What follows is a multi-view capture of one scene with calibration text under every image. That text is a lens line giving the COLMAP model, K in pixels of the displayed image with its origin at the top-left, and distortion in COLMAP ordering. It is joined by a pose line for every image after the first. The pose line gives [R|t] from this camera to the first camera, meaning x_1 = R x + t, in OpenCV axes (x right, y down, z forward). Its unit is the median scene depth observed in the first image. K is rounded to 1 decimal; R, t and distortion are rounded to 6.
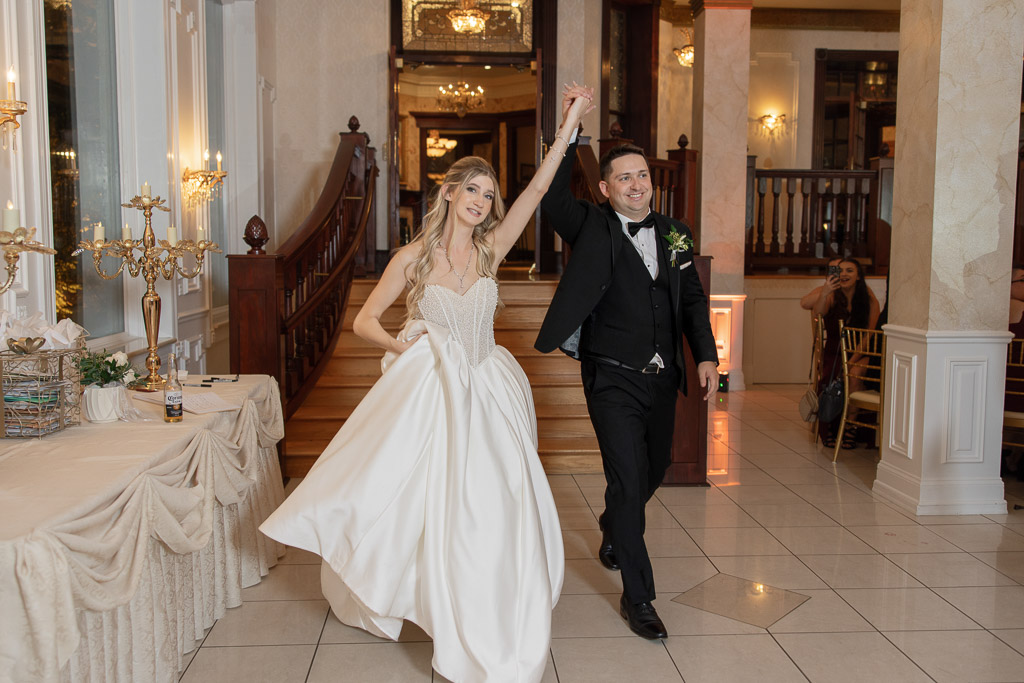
lens RADIAL K [[909.9, 0, 512.0], [0, 909.9, 341.5], [0, 0, 1]] dist [-0.000797, -0.000050]
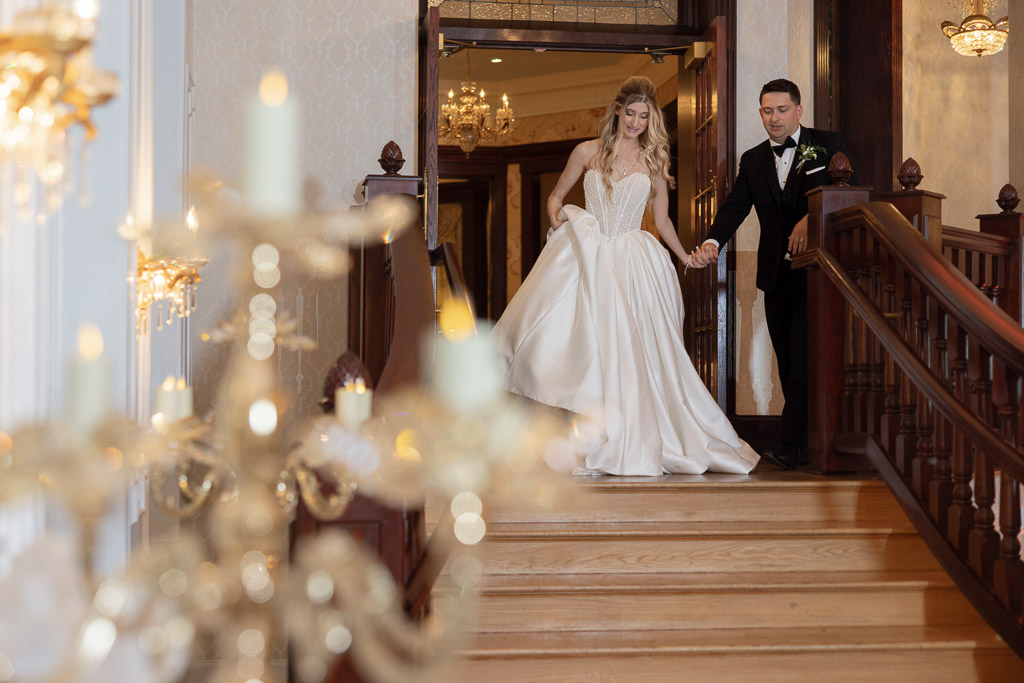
lens RADIAL K [[1697.3, 0, 512.0], [0, 1697.3, 341.5], [0, 0, 1]] dist [-0.005208, -0.062538]
pose [[0.998708, 0.000643, 0.050822, -0.109374], [0.006189, 0.990942, -0.134147, -0.014535], [-0.050448, 0.134288, 0.989657, 0.081157]]
